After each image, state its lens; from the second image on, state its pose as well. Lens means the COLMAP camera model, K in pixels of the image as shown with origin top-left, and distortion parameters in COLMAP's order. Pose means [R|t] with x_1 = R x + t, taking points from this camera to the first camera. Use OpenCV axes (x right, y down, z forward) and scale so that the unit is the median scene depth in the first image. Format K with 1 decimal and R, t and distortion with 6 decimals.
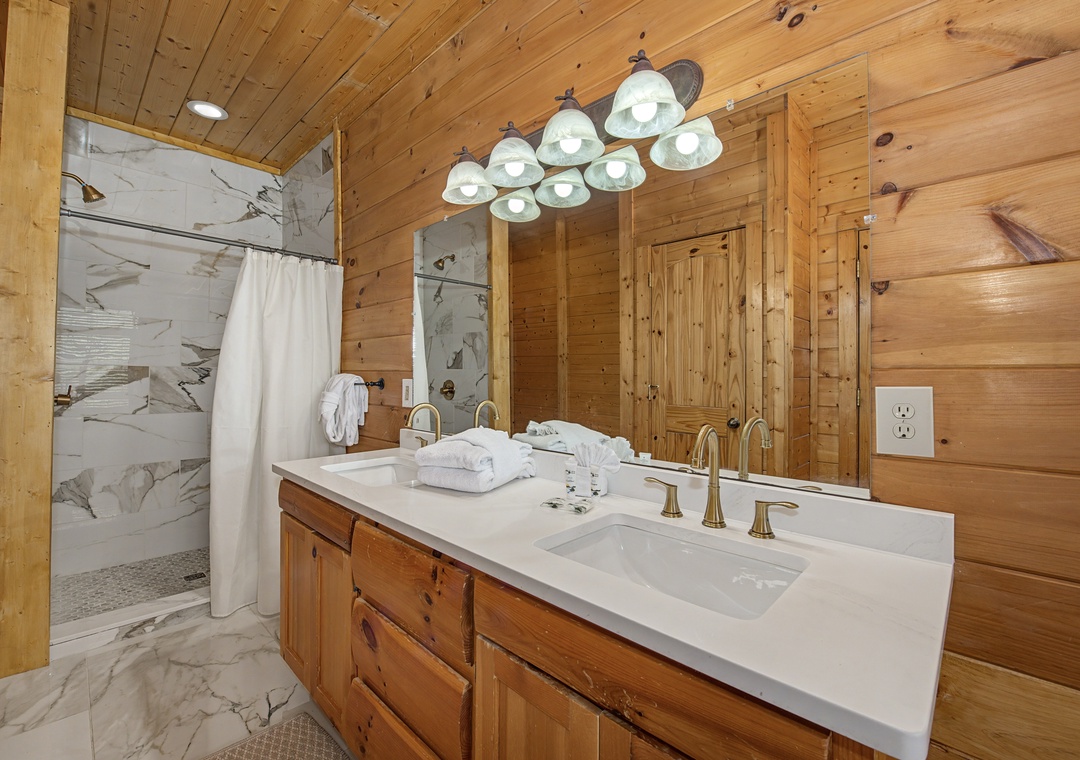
lens RADIAL K [[463.9, 0, 553.0], [0, 463.9, 376.1], [0, 0, 1]] dist [0.000196, -0.024546]
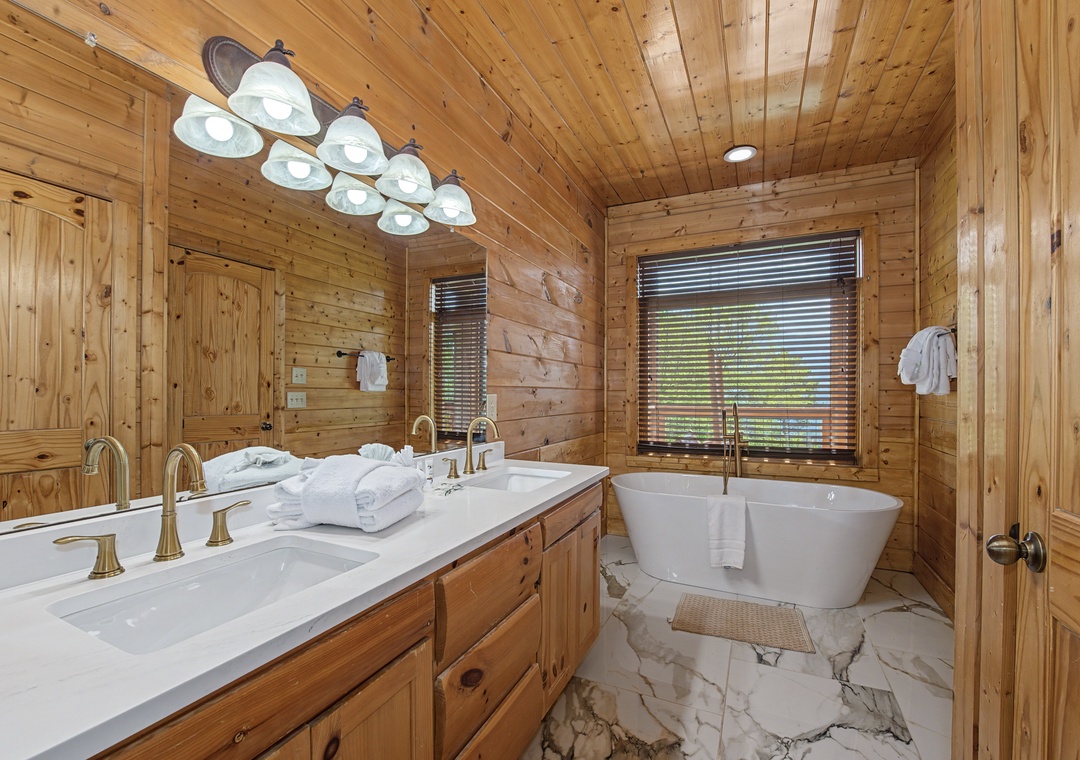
lens RADIAL K [[466.2, 0, 541.9], [0, 466.2, 391.7], [0, 0, 1]] dist [-0.001509, -0.000336]
pose [[-0.308790, -0.008546, 0.951092, -0.622389], [-0.011428, 0.999921, 0.005274, -0.001941], [-0.951061, -0.009241, -0.308864, 0.557579]]
